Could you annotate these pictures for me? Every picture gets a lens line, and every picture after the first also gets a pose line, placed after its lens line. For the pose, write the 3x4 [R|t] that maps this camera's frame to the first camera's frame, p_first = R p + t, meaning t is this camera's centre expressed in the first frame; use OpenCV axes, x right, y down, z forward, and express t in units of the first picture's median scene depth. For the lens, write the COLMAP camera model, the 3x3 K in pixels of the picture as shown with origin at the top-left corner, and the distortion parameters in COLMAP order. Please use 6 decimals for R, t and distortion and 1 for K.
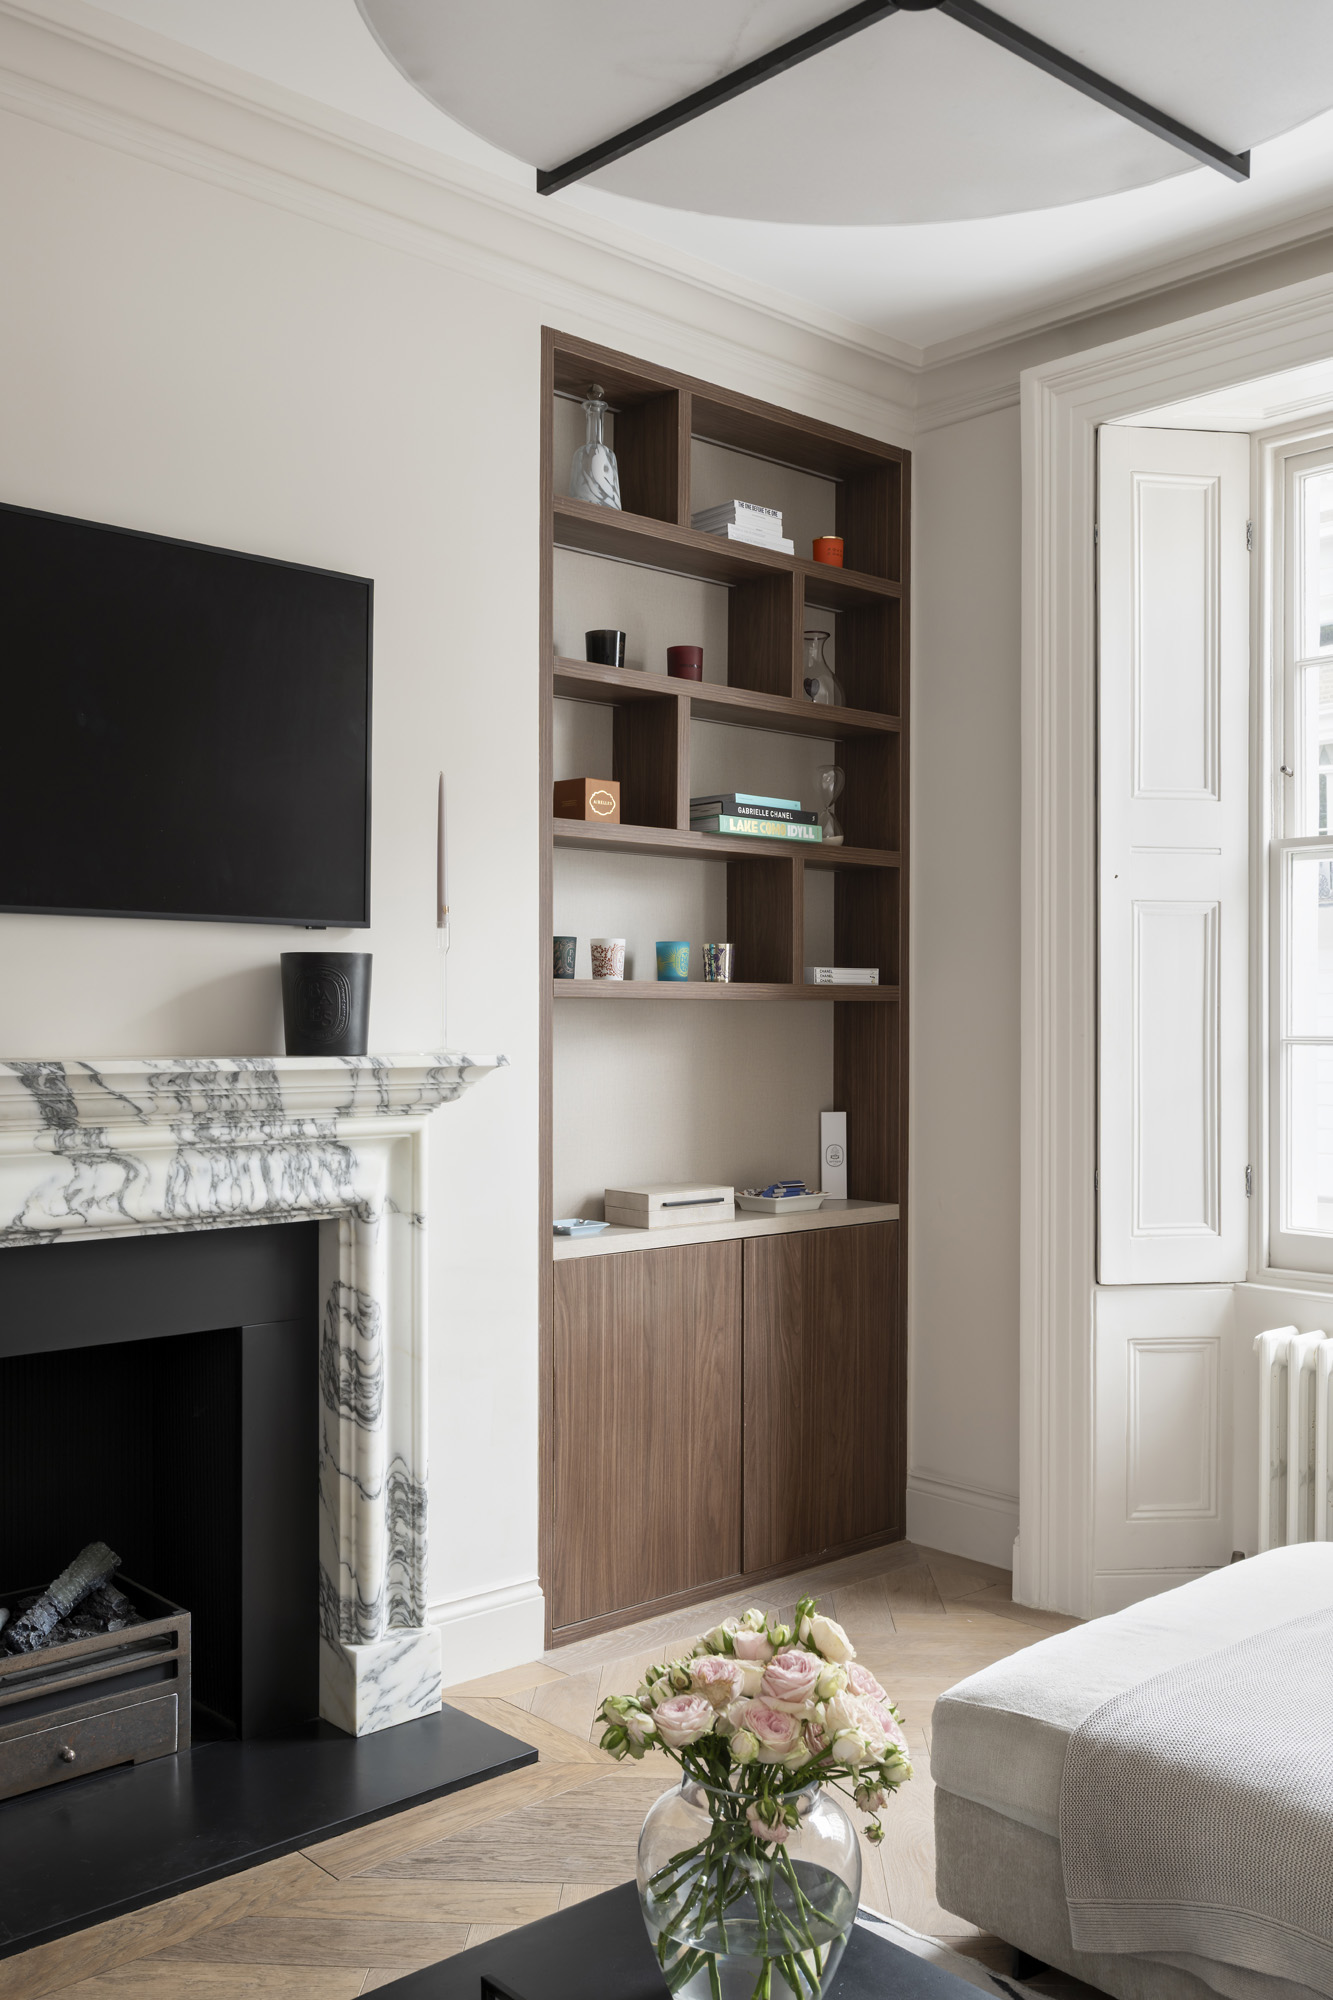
lens RADIAL K [[1720.1, 0, 632.2], [0, 1720.1, 1028.8], [0, 0, 1]] dist [-0.010829, 0.001125]
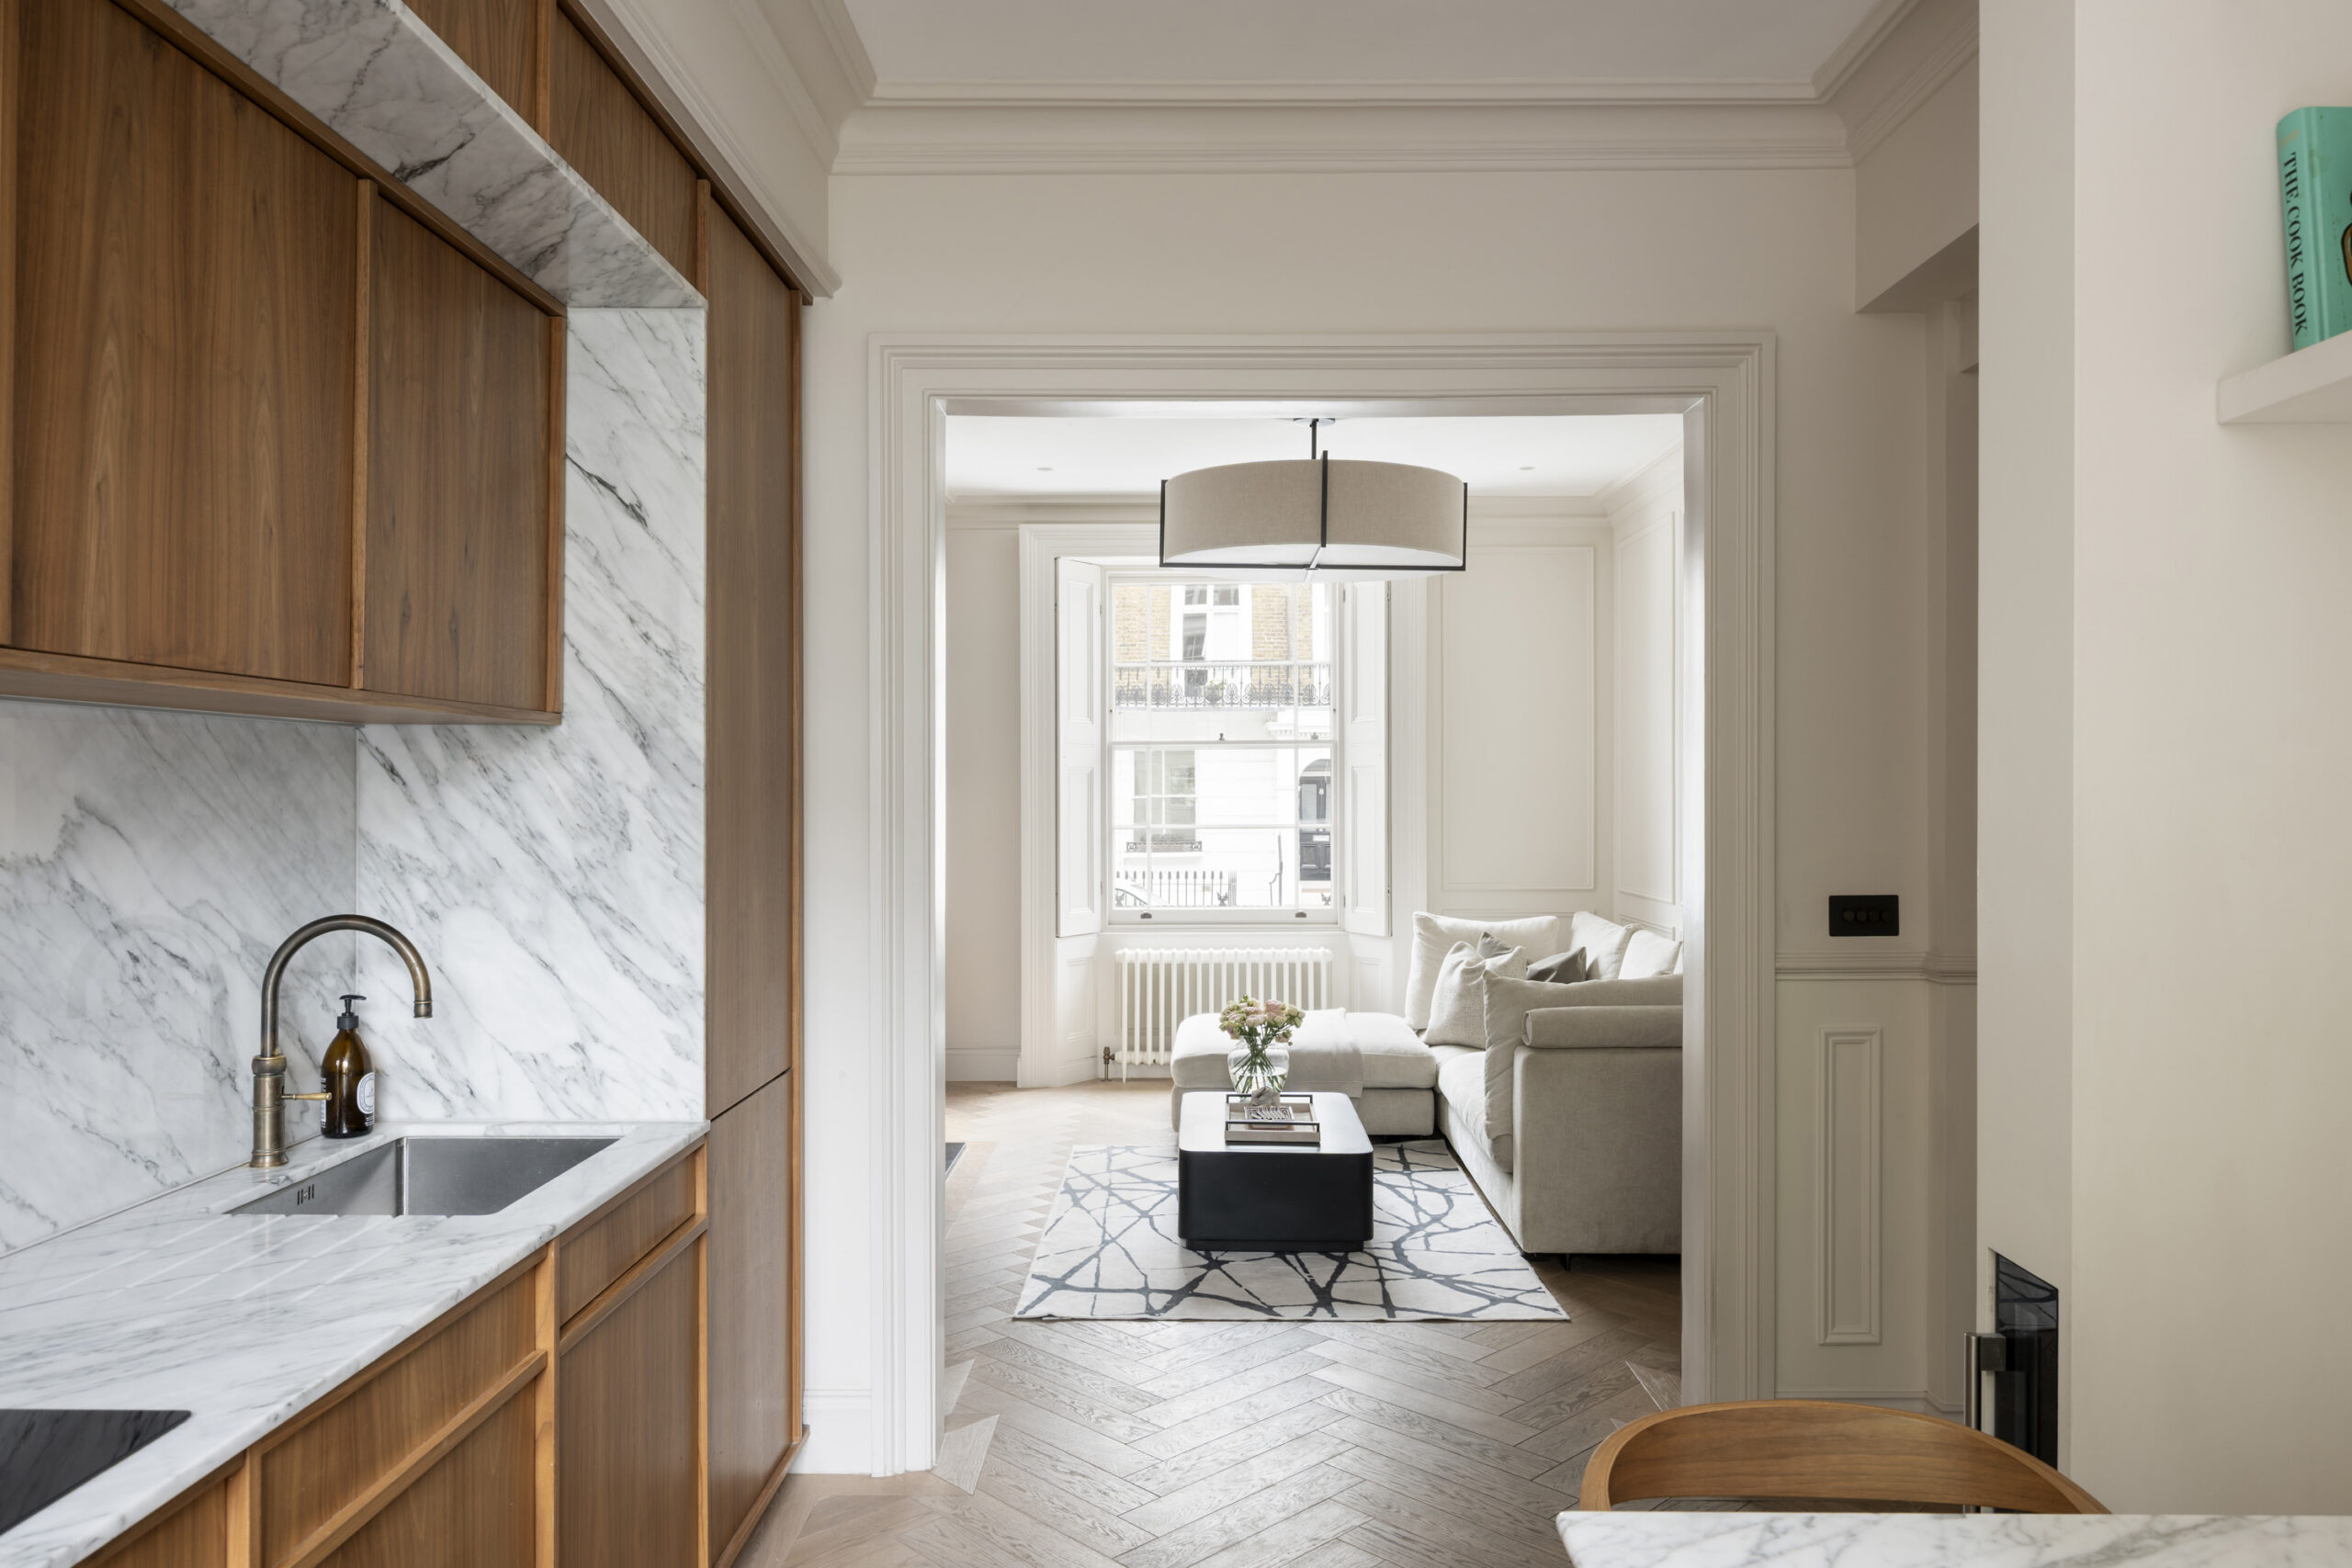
lens RADIAL K [[1535.7, 0, 1182.1], [0, 1535.7, 800.0], [0, 0, 1]] dist [-0.002055, 0.000809]
pose [[0.684579, -0.006654, 0.728908, -1.305318], [0.008200, 0.999965, 0.001427, -0.039880], [-0.728893, 0.005001, 0.684610, -0.602857]]
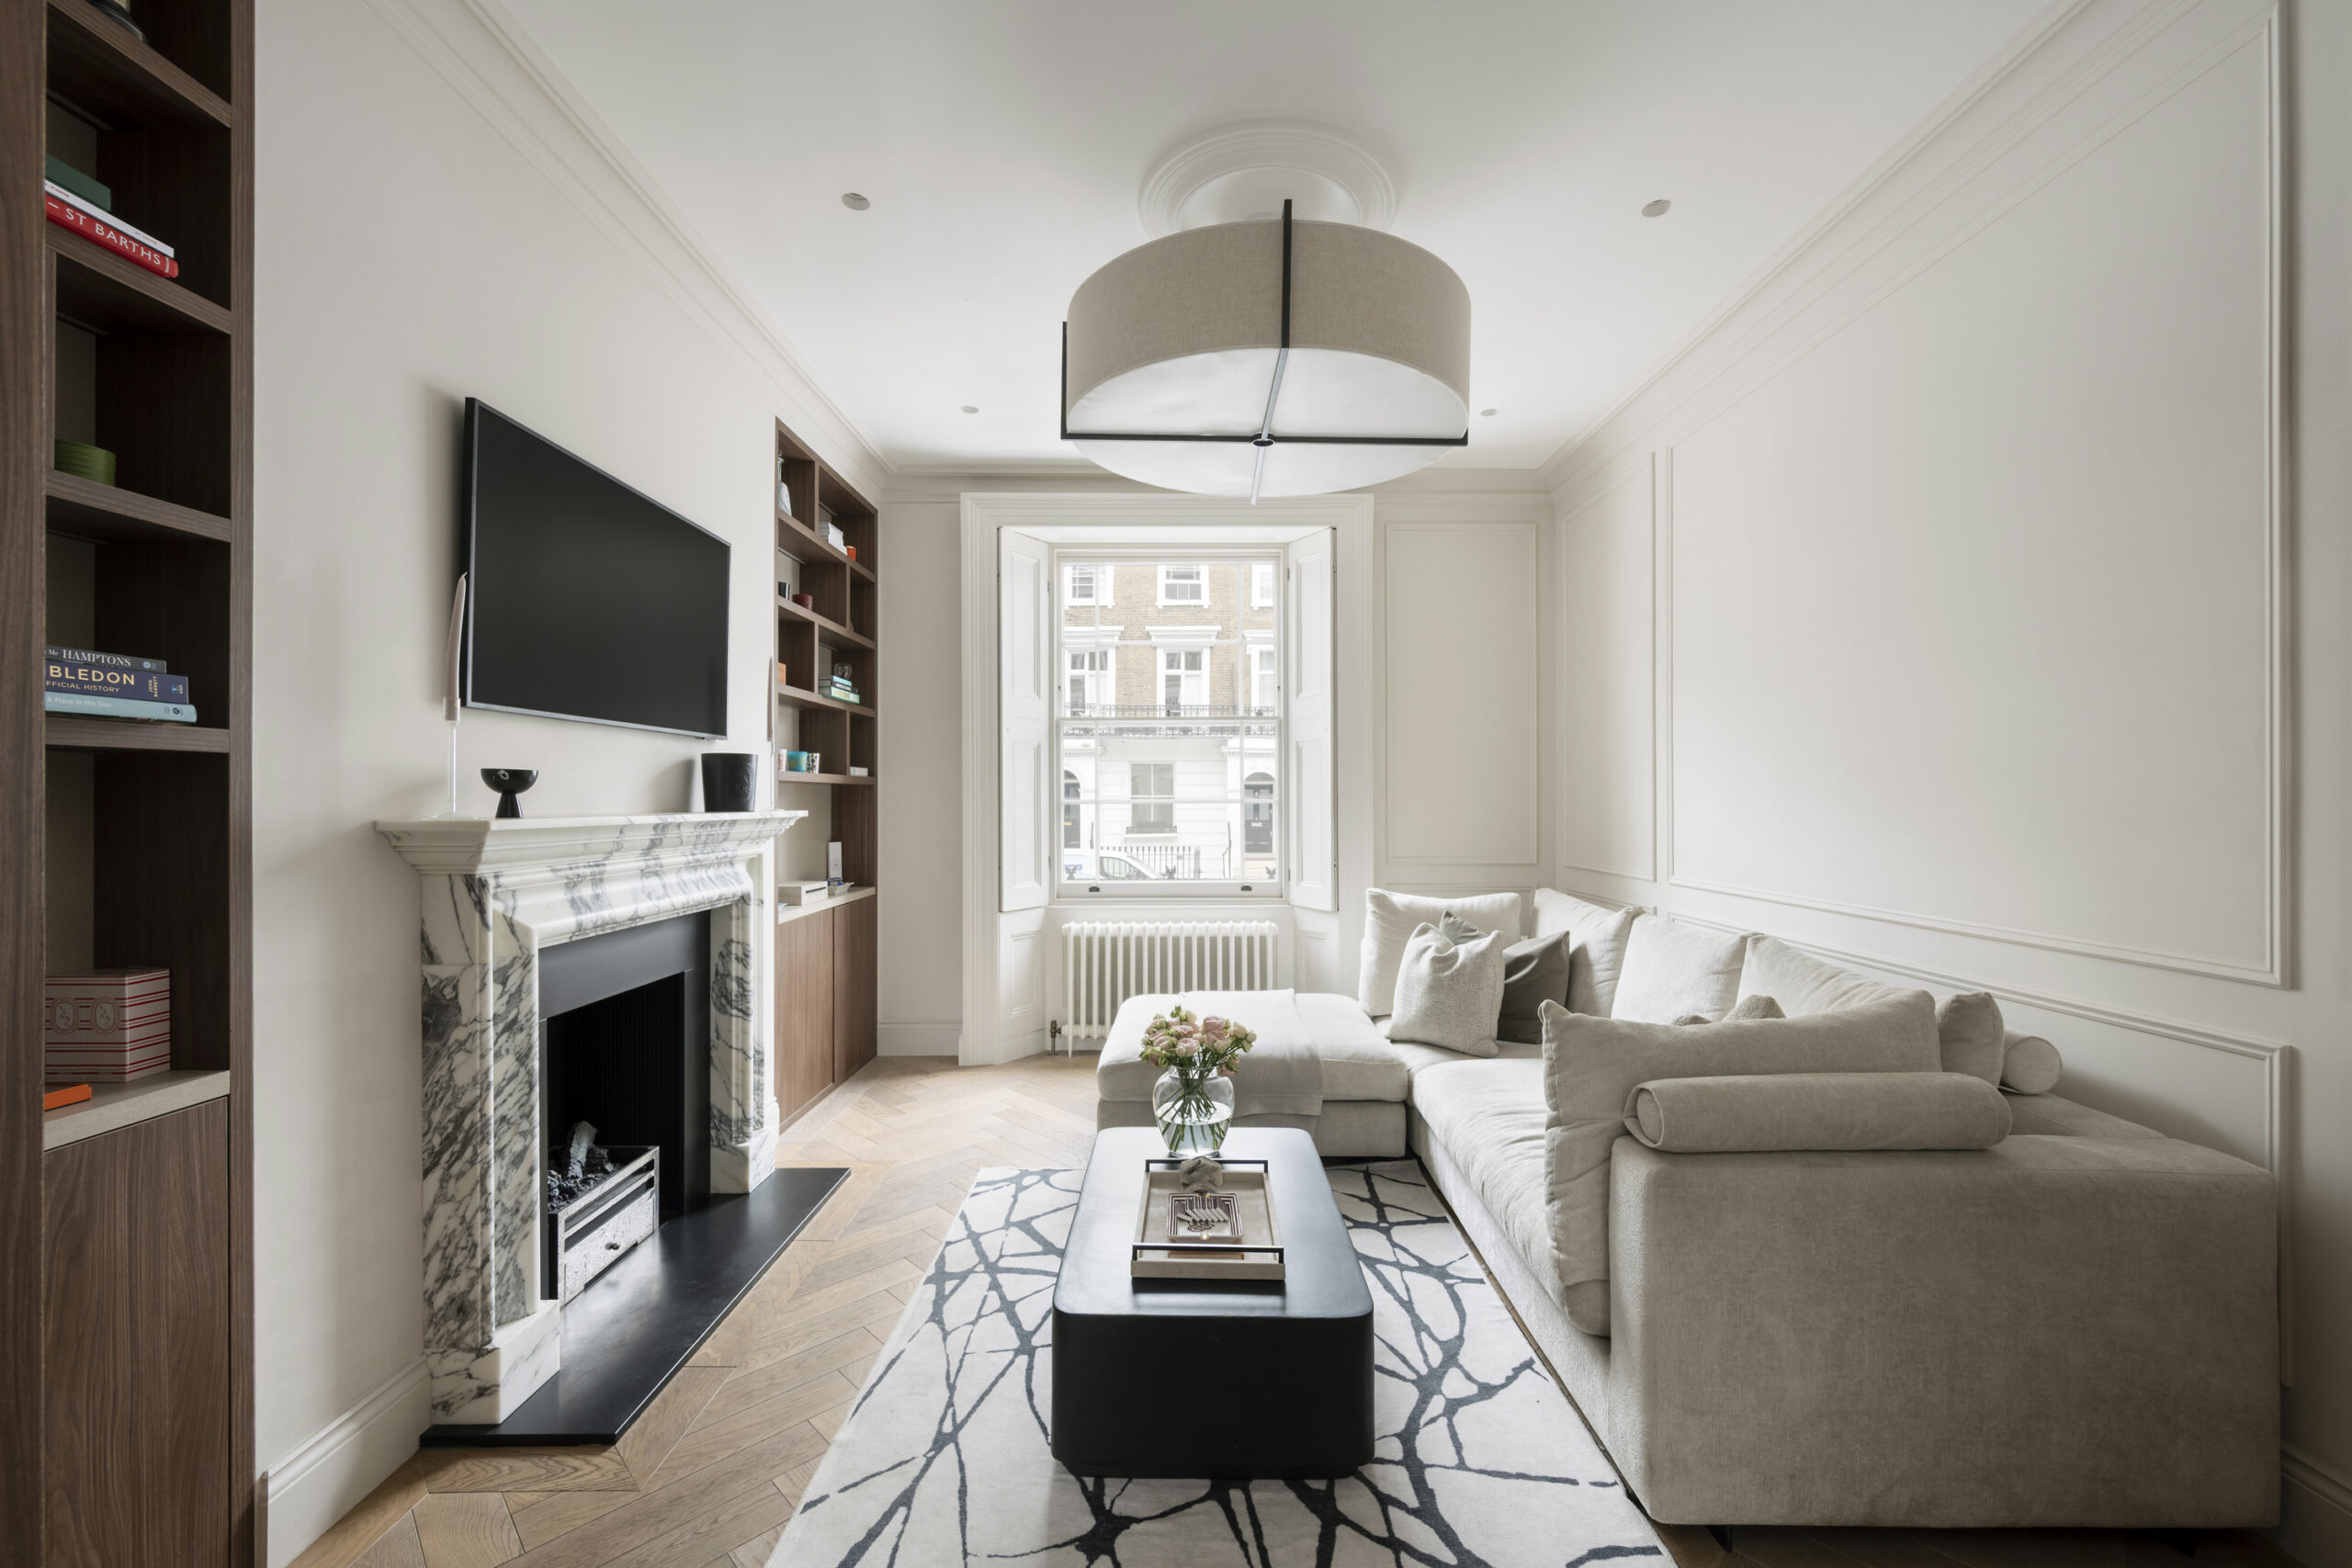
lens RADIAL K [[936.4, 0, 1179.4], [0, 936.4, 794.3], [0, 0, 1]] dist [-0.000198, -0.000539]
pose [[0.677247, -0.000144, 0.735756, -0.558420], [0.007946, 0.999943, -0.007118, 0.007780], [-0.735713, 0.010667, 0.677209, 0.006917]]
